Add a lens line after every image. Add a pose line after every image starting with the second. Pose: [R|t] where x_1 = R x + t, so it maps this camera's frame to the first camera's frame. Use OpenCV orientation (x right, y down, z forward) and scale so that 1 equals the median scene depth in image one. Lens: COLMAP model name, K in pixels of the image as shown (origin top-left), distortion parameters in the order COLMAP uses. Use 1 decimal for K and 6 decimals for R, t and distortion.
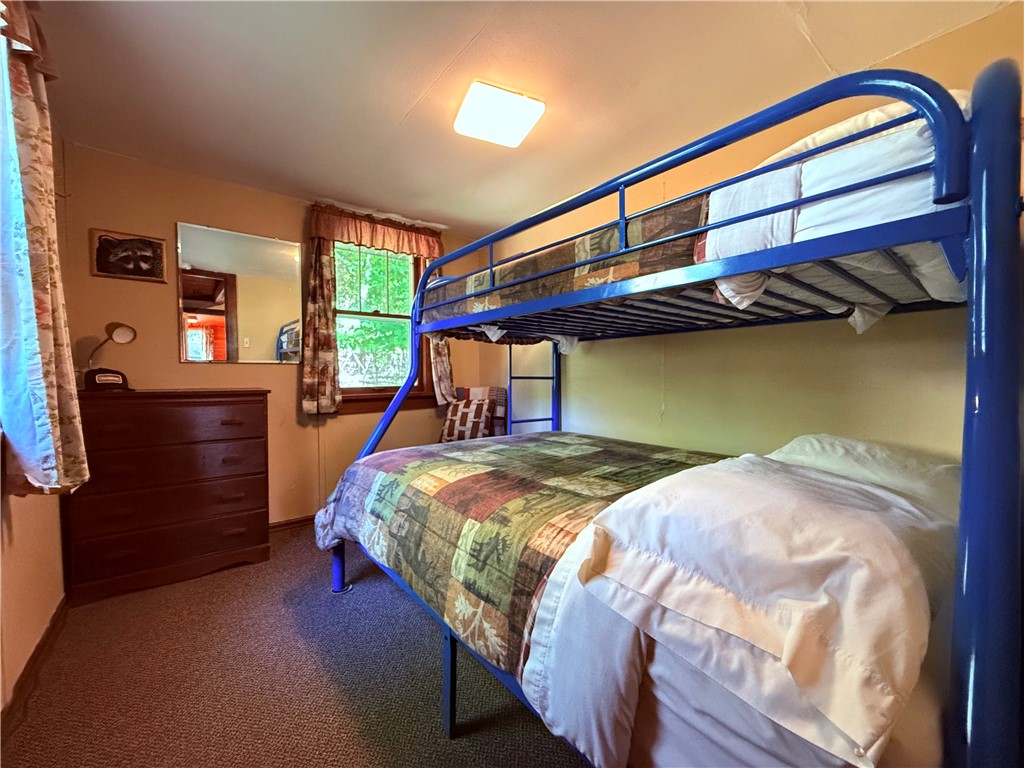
lens RADIAL K [[407.5, 0, 511.7], [0, 407.5, 389.6], [0, 0, 1]] dist [-0.002807, 0.000811]
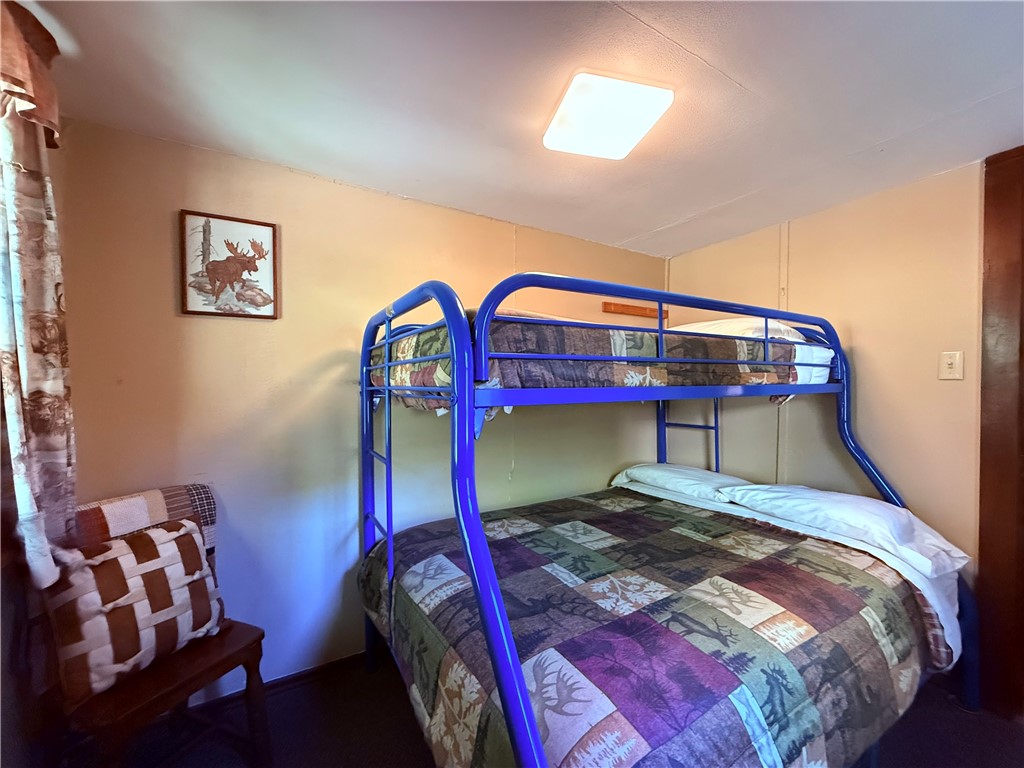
lens RADIAL K [[407.5, 0, 511.6], [0, 407.5, 386.4], [0, 0, 1]] dist [-0.002807, 0.000811]
pose [[0.145949, -0.004459, 0.989282, -0.966374], [0.040570, 0.999176, -0.001482, -0.228372], [-0.988460, 0.040351, 0.146010, 1.299309]]
